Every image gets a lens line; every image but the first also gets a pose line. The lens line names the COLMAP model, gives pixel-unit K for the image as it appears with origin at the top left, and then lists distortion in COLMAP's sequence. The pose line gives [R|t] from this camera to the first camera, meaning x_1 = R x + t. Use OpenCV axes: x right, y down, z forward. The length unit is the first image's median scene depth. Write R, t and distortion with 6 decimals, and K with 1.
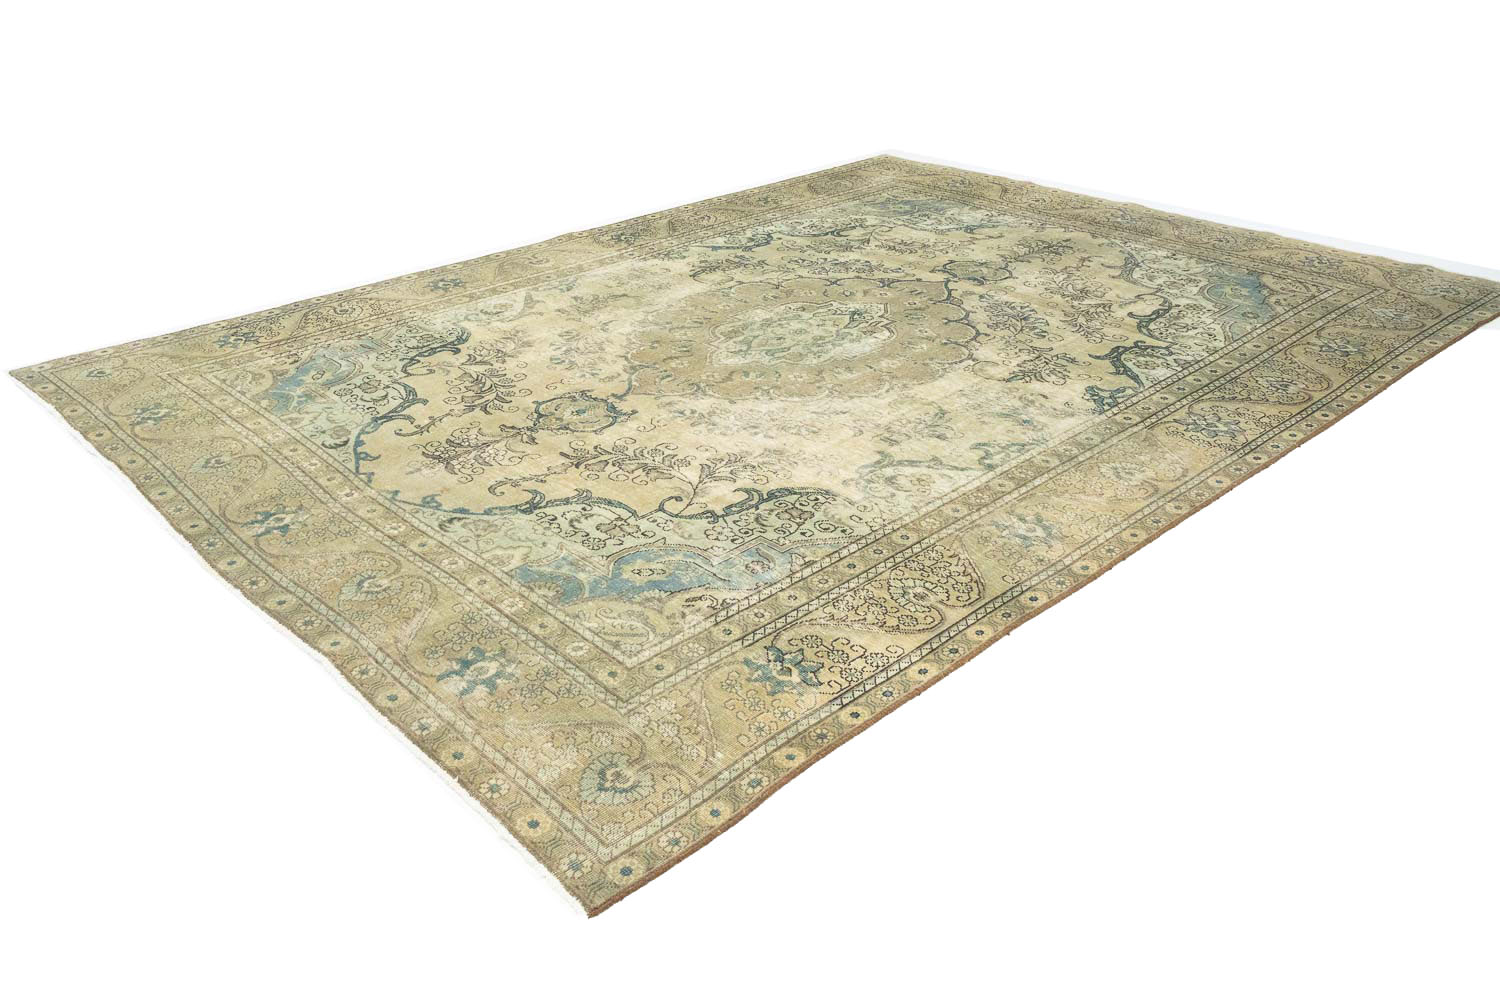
lens RADIAL K [[1244.5, 0, 738.0], [0, 1244.5, 491.9], [0, 0, 1]] dist [-0.000599, -0.000569]
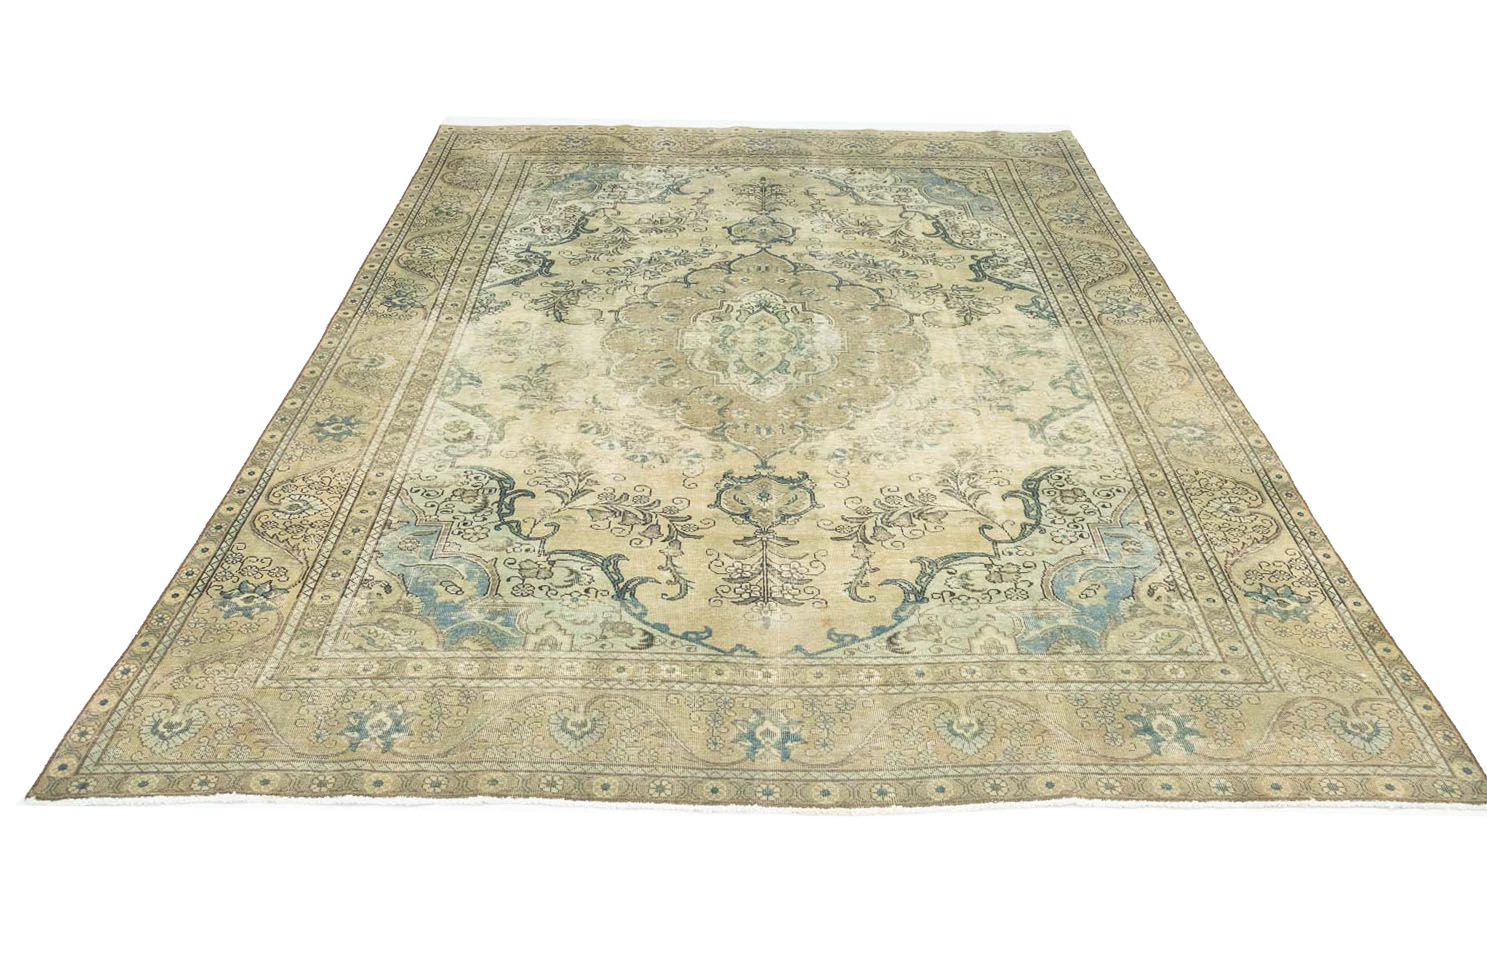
lens RADIAL K [[1257.7, 0, 735.9], [0, 1257.7, 477.4], [0, 0, 1]] dist [0.005026, -0.006001]
pose [[0.670176, -0.400792, 0.624684, -0.727090], [0.323005, 0.915275, 0.240705, -0.311035], [-0.668230, 0.040461, 0.742853, 0.265195]]
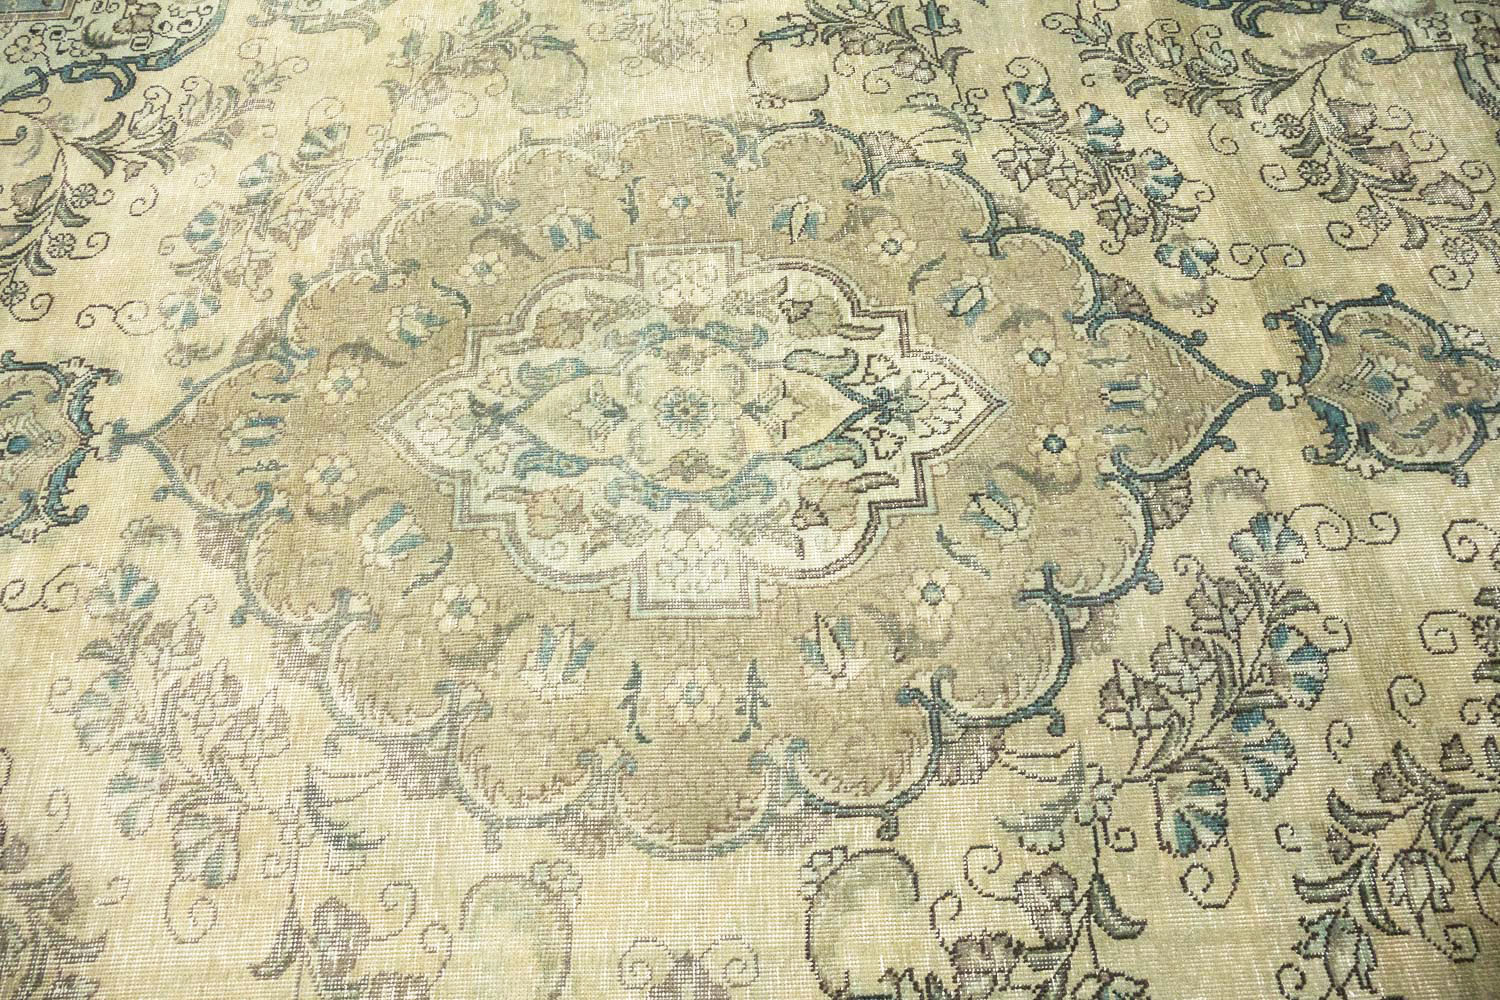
lens RADIAL K [[1244.5, 0, 744.2], [0, 1244.5, 495.6], [0, 0, 1]] dist [-0.000599, -0.000569]
pose [[0.763811, 0.548766, -0.339776, 0.233070], [-0.276872, 0.754105, 0.595539, -0.380887], [0.583038, -0.360805, 0.727933, 0.784122]]
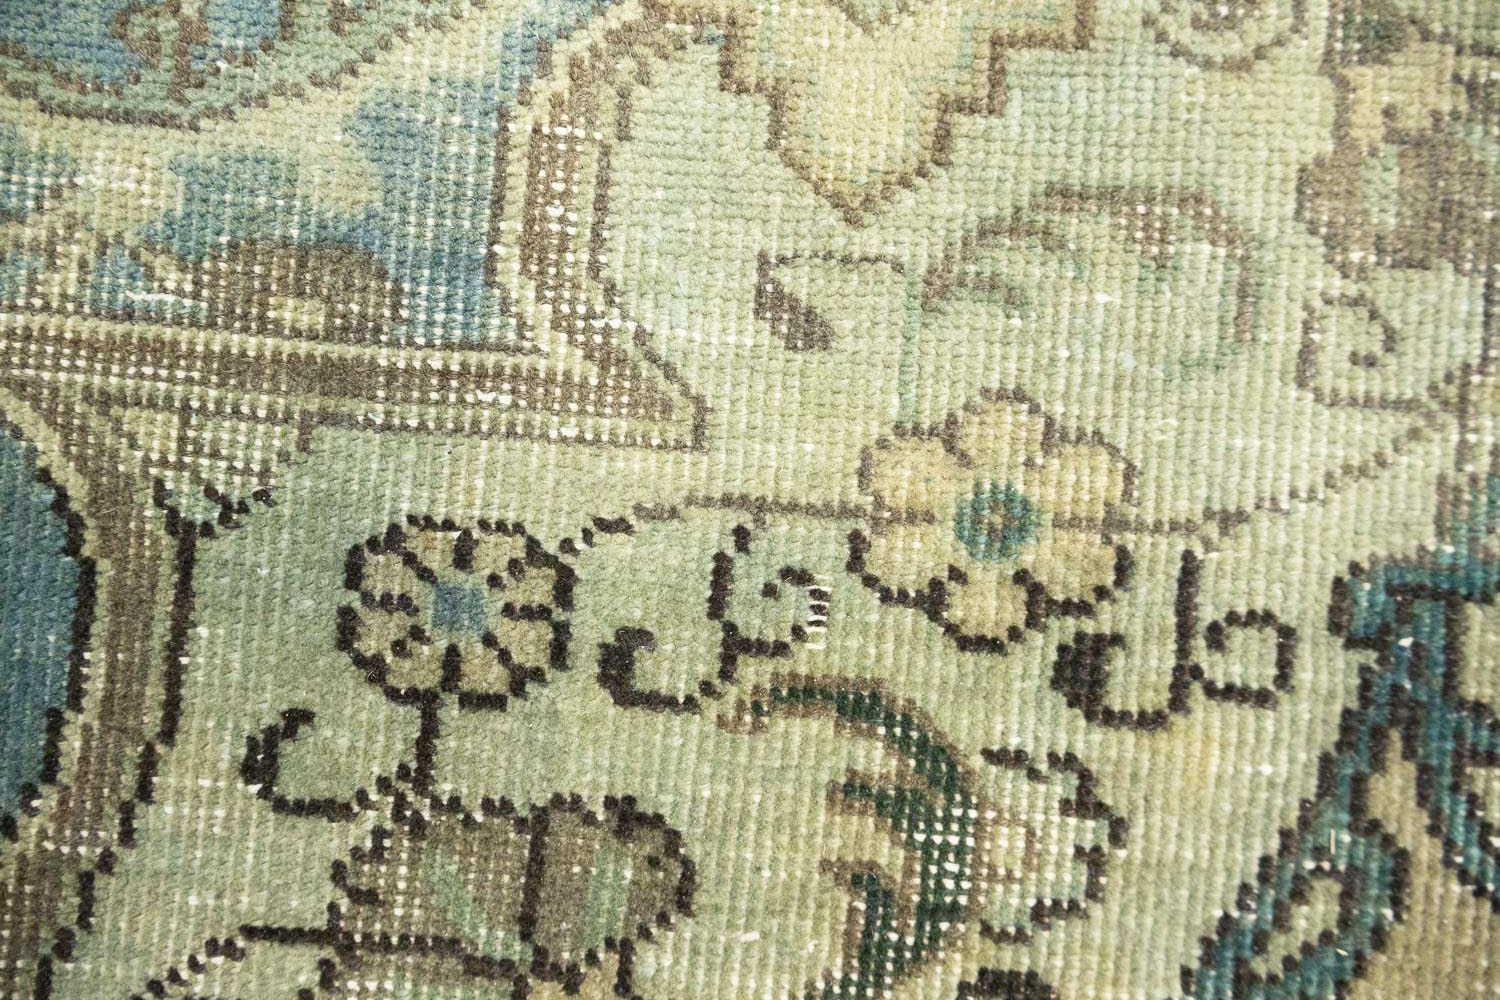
lens RADIAL K [[1244.5, 0, 750.4], [0, 1244.5, 499.3], [0, 0, 1]] dist [-0.000599, -0.000569]
pose [[-0.741155, 0.671312, 0.005488, -0.111497], [-0.304974, -0.343963, 0.888077, -0.048245], [0.598064, 0.656529, 0.459662, 0.748484]]
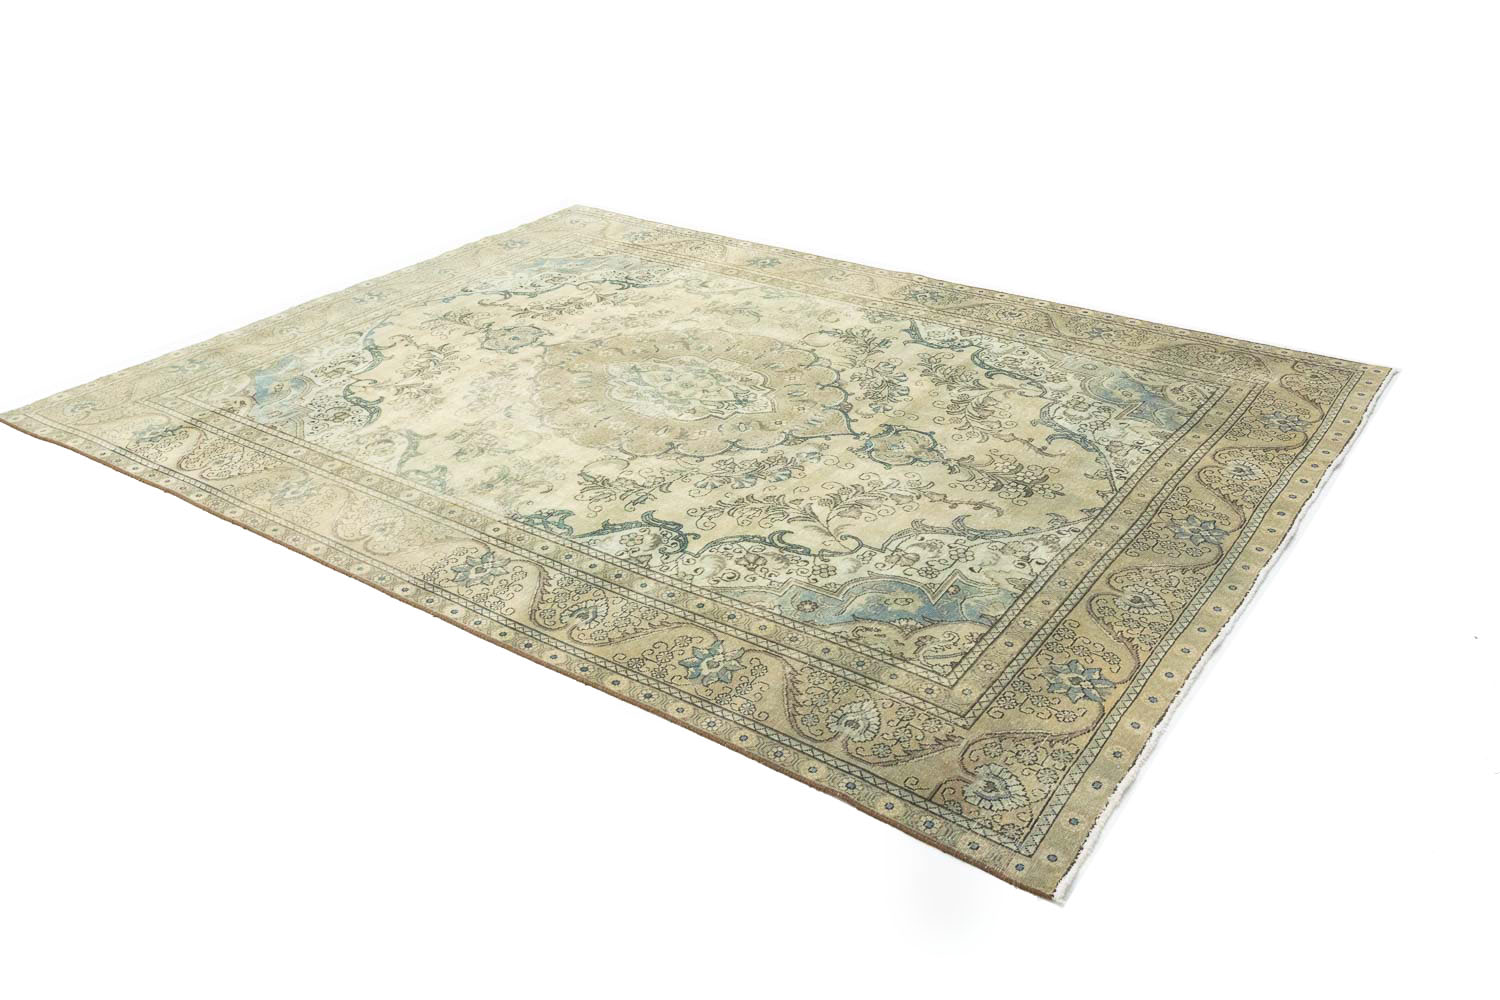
lens RADIAL K [[1244.5, 0, 737.3], [0, 1244.5, 516.2], [0, 0, 1]] dist [-0.000599, -0.000569]
pose [[0.201786, 0.500949, -0.841625, 1.150103], [-0.436669, 0.815185, 0.380517, -0.520220], [0.876700, 0.290729, 0.383241, 0.711930]]
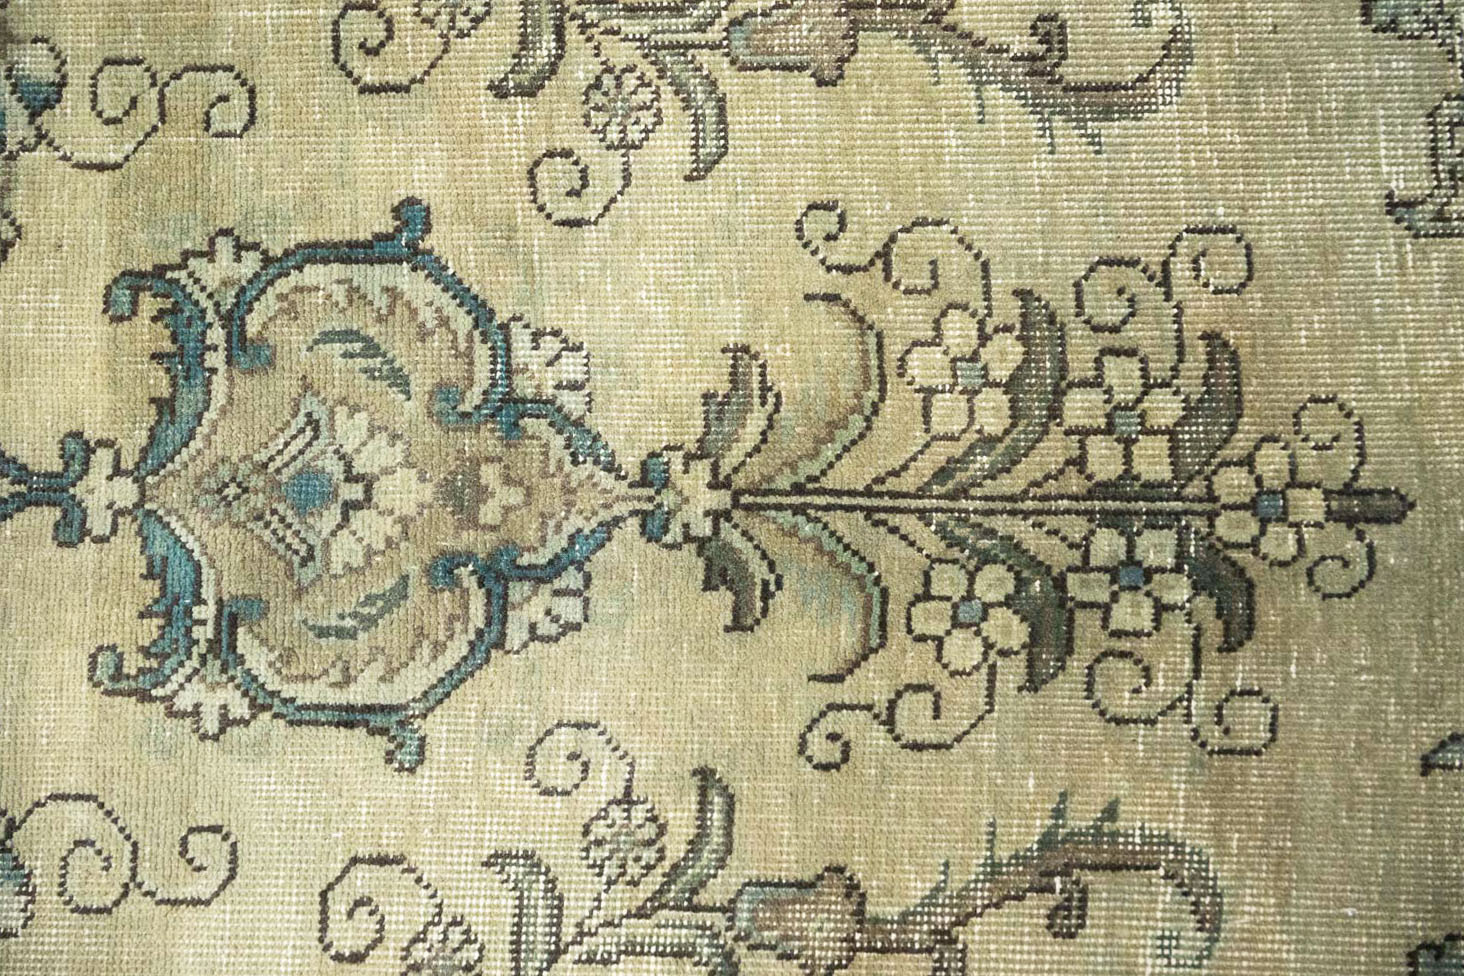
lens RADIAL K [[1214.6, 0, 728.6], [0, 1214.6, 480.6], [0, 0, 1]] dist [-0.000599, -0.000569]
pose [[0.741666, 0.667624, -0.064884, 0.290197], [-0.282940, 0.399082, 0.872169, -0.391804], [0.608174, -0.628500, 0.484883, 1.182165]]
